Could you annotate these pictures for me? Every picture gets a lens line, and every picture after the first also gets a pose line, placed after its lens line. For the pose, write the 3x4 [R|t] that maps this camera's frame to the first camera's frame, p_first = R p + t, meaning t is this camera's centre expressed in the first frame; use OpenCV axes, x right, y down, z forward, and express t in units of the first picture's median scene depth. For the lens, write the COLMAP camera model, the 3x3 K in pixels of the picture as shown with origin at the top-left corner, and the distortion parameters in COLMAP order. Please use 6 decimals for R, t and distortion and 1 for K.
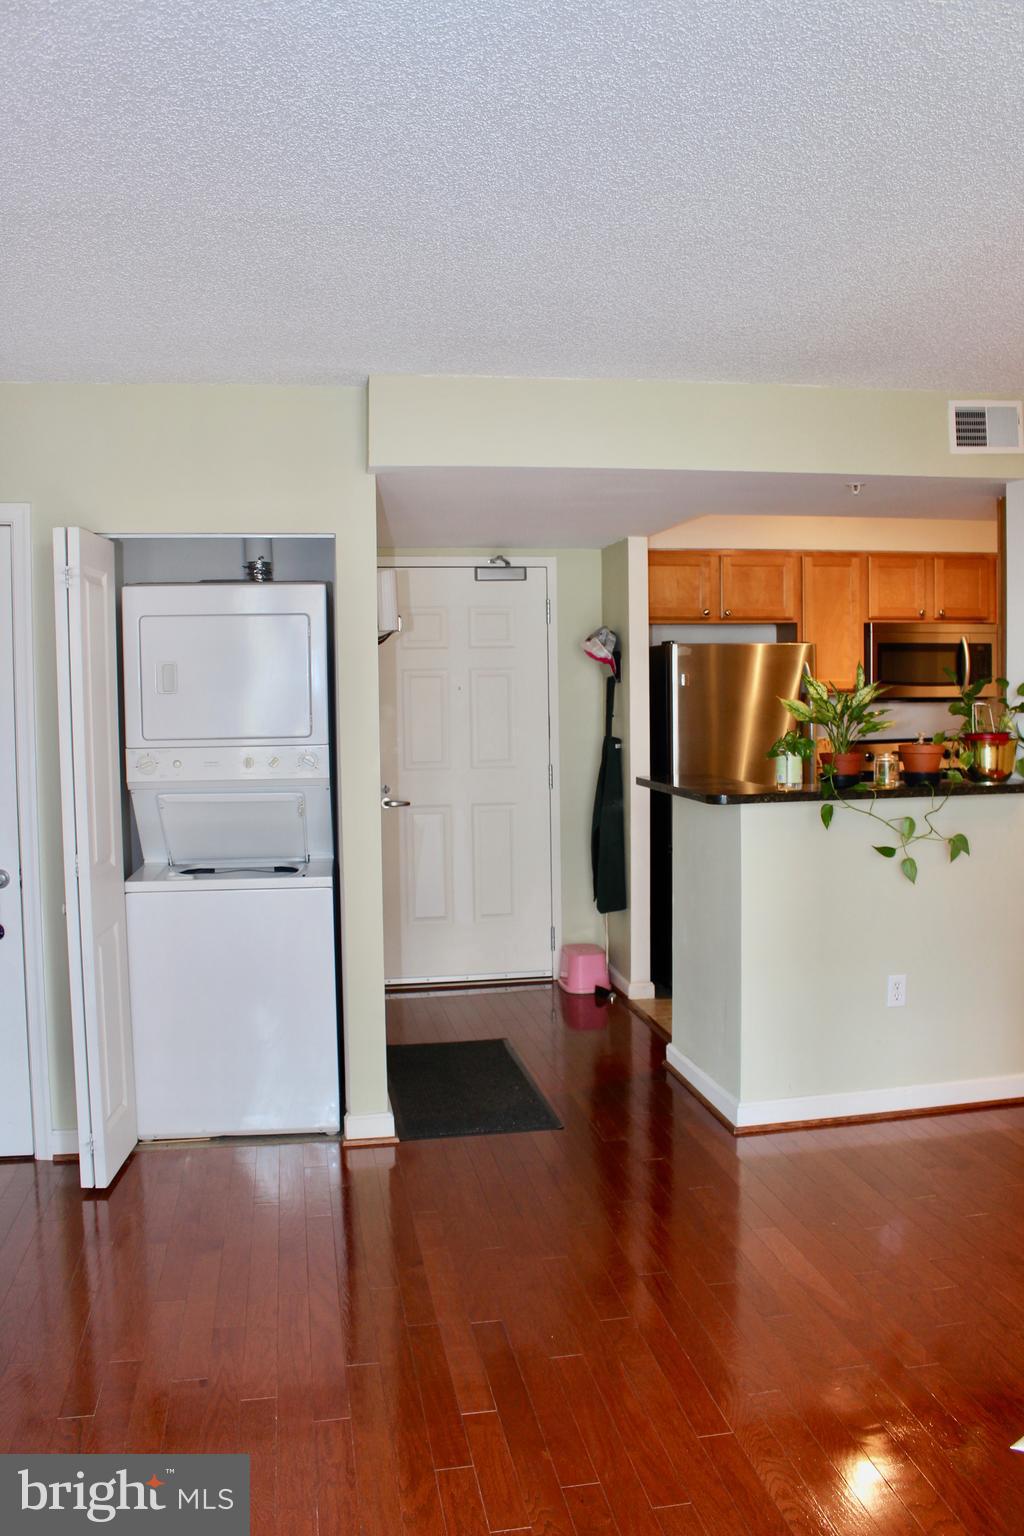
lens RADIAL K [[1270.4, 0, 512.0], [0, 1270.4, 768.0], [0, 0, 1]] dist [-0.157713, 0.129323]
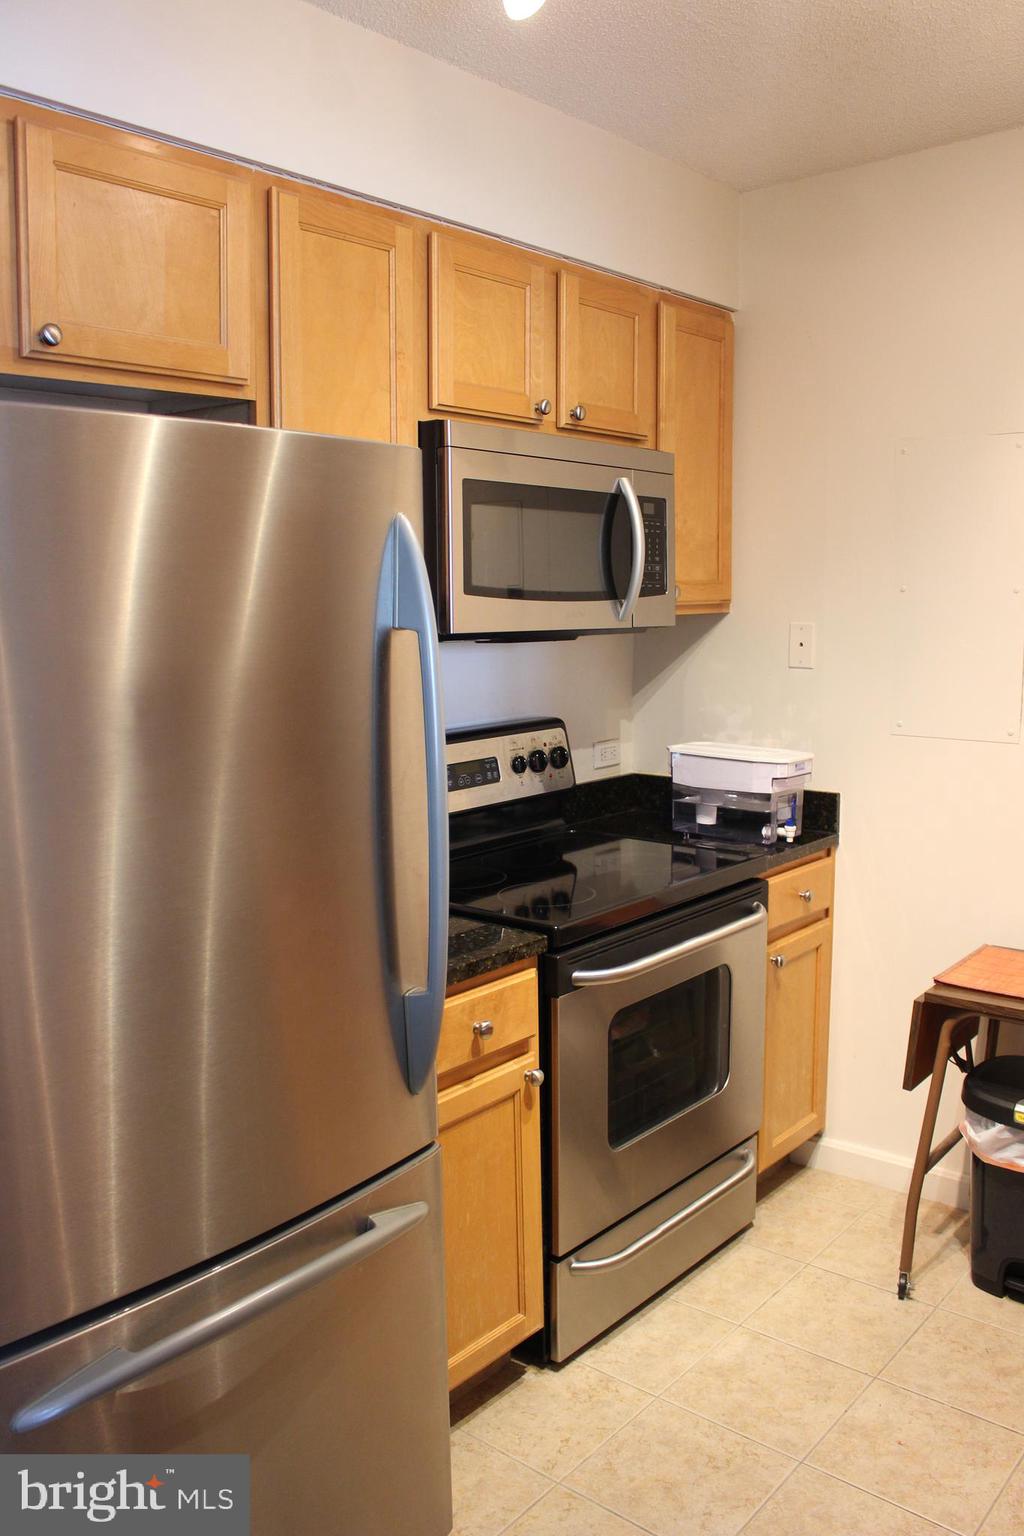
lens RADIAL K [[1270.4, 0, 512.0], [0, 1270.4, 768.0], [0, 0, 1]] dist [-0.157713, 0.129323]
pose [[0.772854, -0.077942, 0.629779, 0.072435], [0.031584, 0.995923, 0.084497, -0.048168], [-0.633798, -0.045413, 0.772165, 0.712259]]
